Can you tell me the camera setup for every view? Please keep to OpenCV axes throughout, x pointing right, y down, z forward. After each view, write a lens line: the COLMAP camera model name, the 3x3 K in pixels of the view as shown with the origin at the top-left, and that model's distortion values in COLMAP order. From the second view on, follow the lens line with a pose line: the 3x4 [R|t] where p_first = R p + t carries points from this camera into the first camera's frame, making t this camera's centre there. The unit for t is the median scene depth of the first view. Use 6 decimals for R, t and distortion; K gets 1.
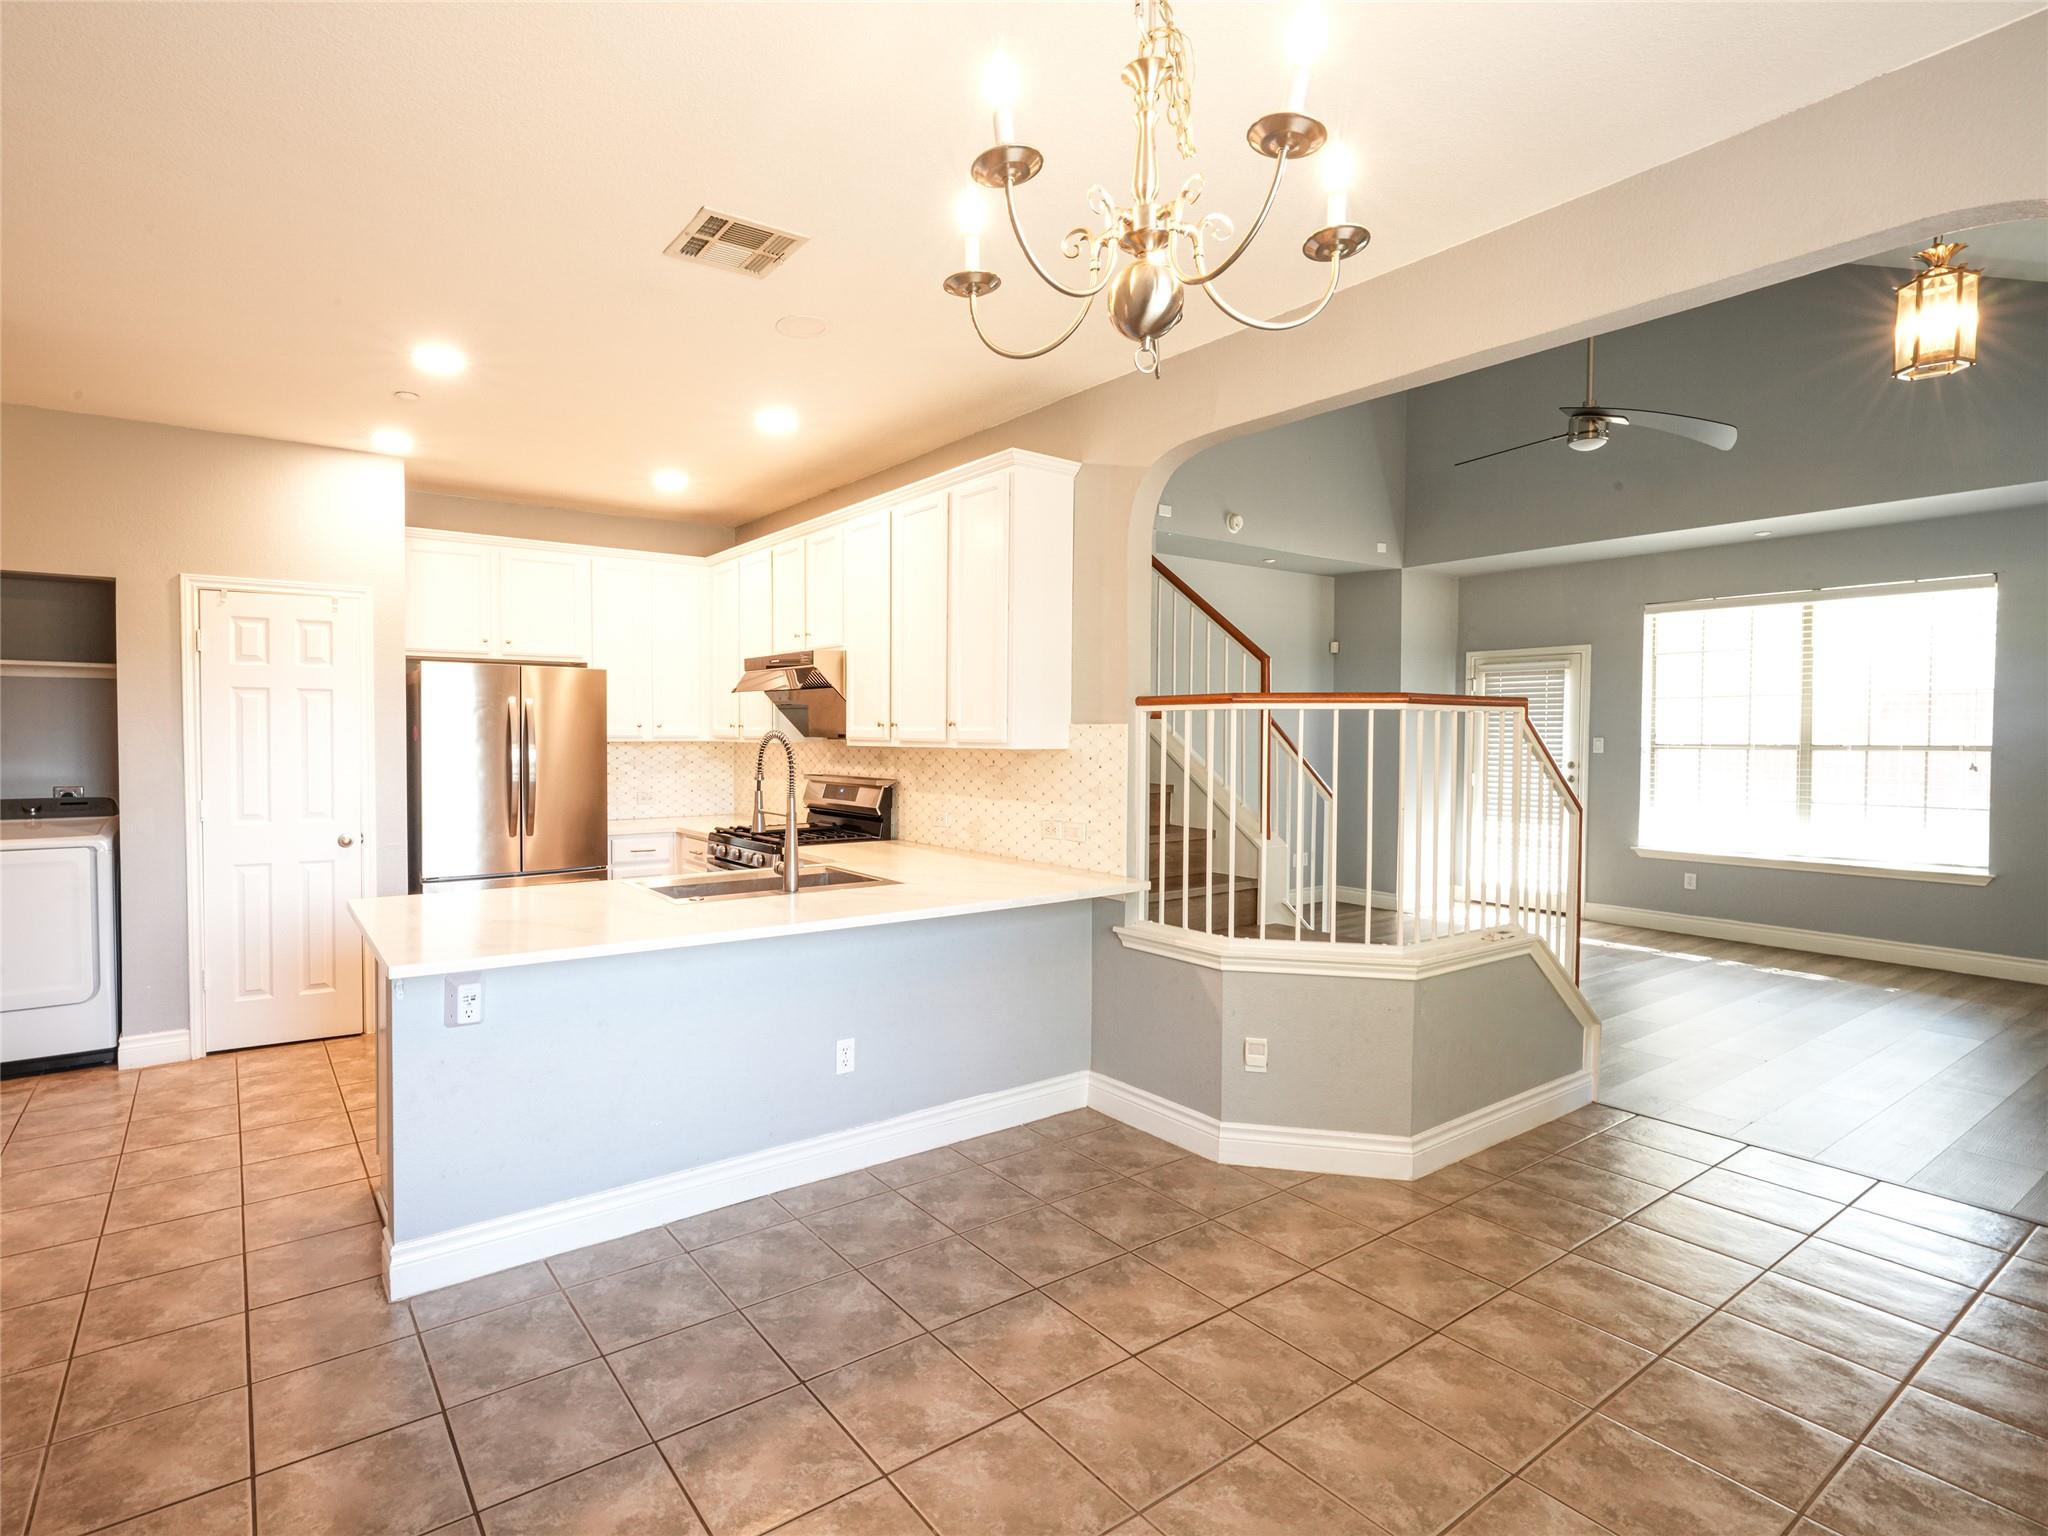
lens RADIAL K [[1021.0, 0, 883.6], [0, 1021.0, 763.2], [0, 0, 1]] dist [0.009435, 0.000552]
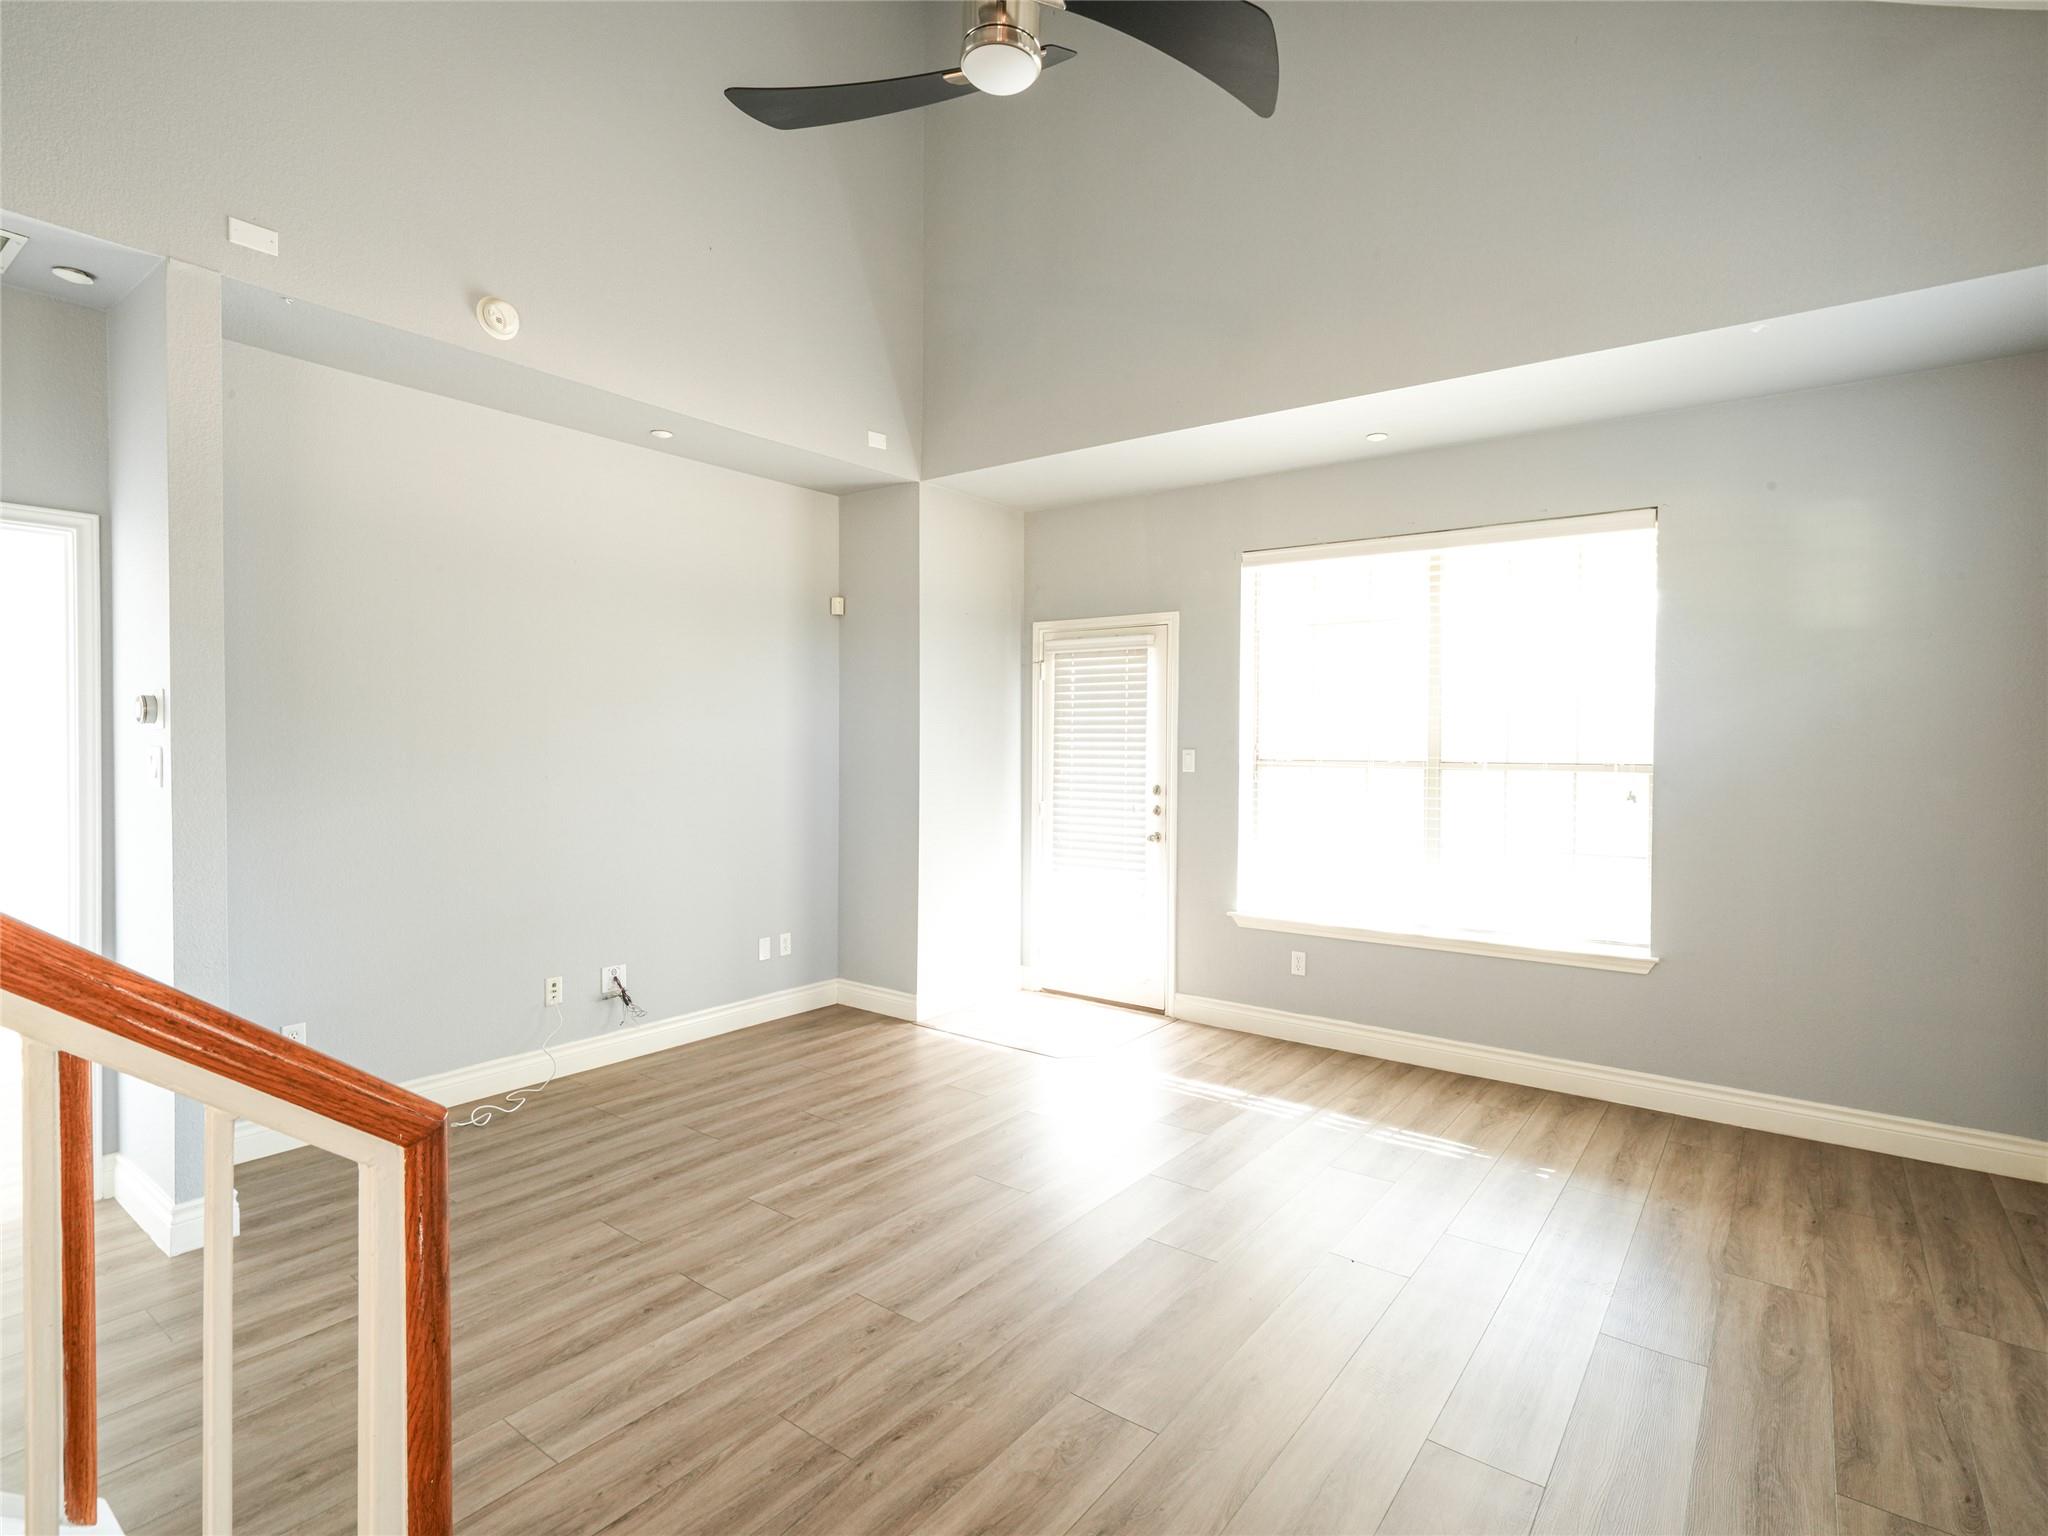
lens RADIAL K [[989.8, 0, 1020.9], [0, 989.8, 762.3], [0, 0, 1]] dist [-0.001596, 0.000267]
pose [[0.949582, -0.002531, 0.313509, 0.583669], [0.004888, 0.999965, -0.006732, -0.018942], [-0.313481, 0.007925, 0.949562, 0.627333]]
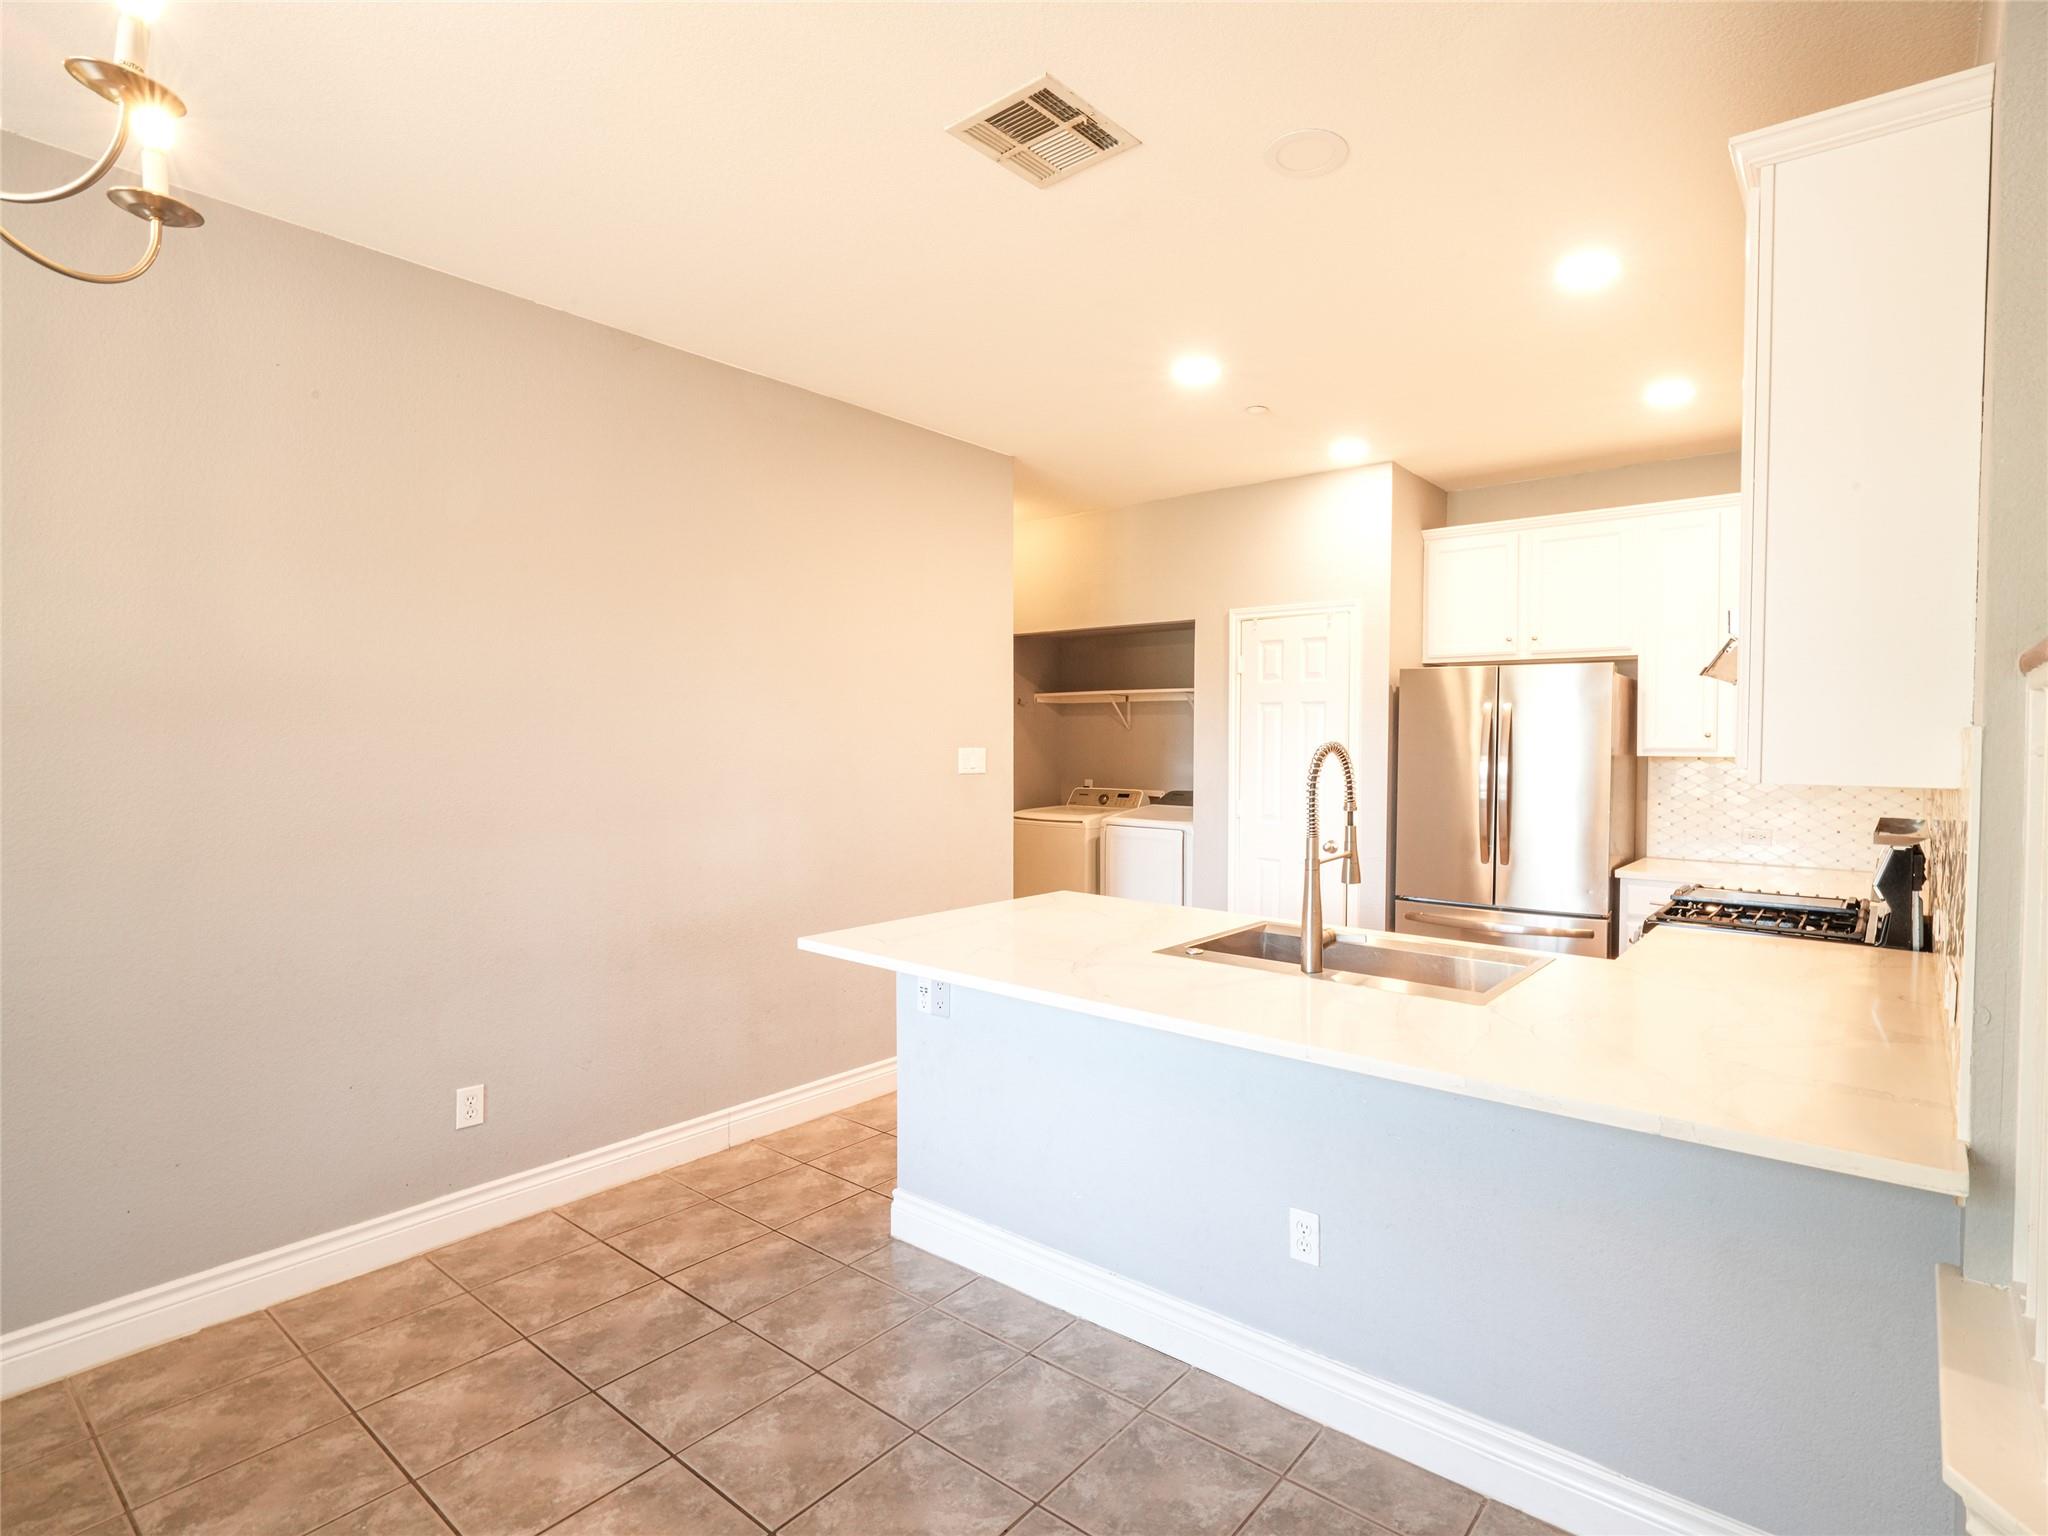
lens RADIAL K [[1016.9, 0, 1173.7], [0, 1016.9, 757.6], [0, 0, 1]] dist [-0.002262, -0.000385]
pose [[0.360574, 0.018726, -0.932542, 0.347365], [-0.033312, 0.999419, 0.007189, -0.015164], [0.932135, 0.028473, 0.360989, 0.437664]]
